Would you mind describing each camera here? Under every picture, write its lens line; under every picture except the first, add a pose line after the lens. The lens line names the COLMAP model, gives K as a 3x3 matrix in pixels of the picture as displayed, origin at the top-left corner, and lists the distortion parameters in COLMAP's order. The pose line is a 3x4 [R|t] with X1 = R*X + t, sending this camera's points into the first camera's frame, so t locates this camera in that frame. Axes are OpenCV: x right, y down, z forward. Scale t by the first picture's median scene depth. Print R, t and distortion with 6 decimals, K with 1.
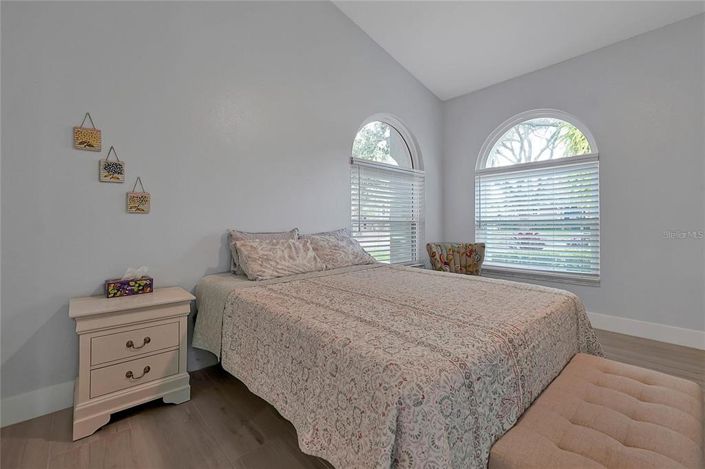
lens RADIAL K [[302.5, 0, 352.9], [0, 302.5, 230.1], [0, 0, 1]] dist [-0.013692, -0.000242]
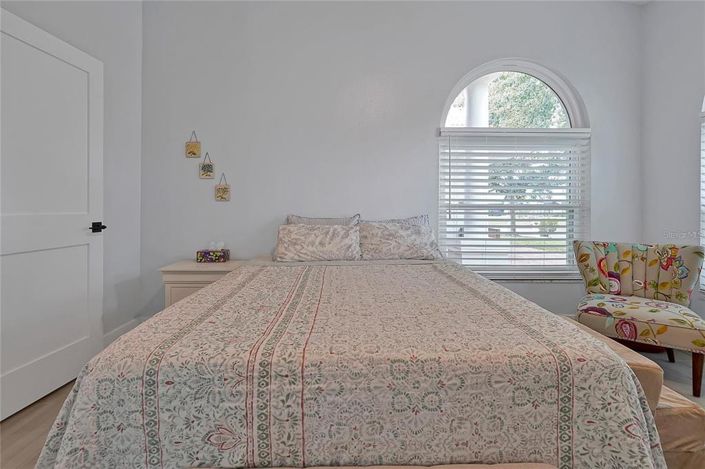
lens RADIAL K [[336.9, 0, 361.3], [0, 336.9, 211.4], [0, 0, 1]] dist [0.000634, 0.000357]
pose [[0.757741, 0.007748, -0.652510, 0.660932], [-0.016382, 0.999840, -0.007151, -0.009485], [0.652350, 0.016108, 0.757747, 0.263601]]
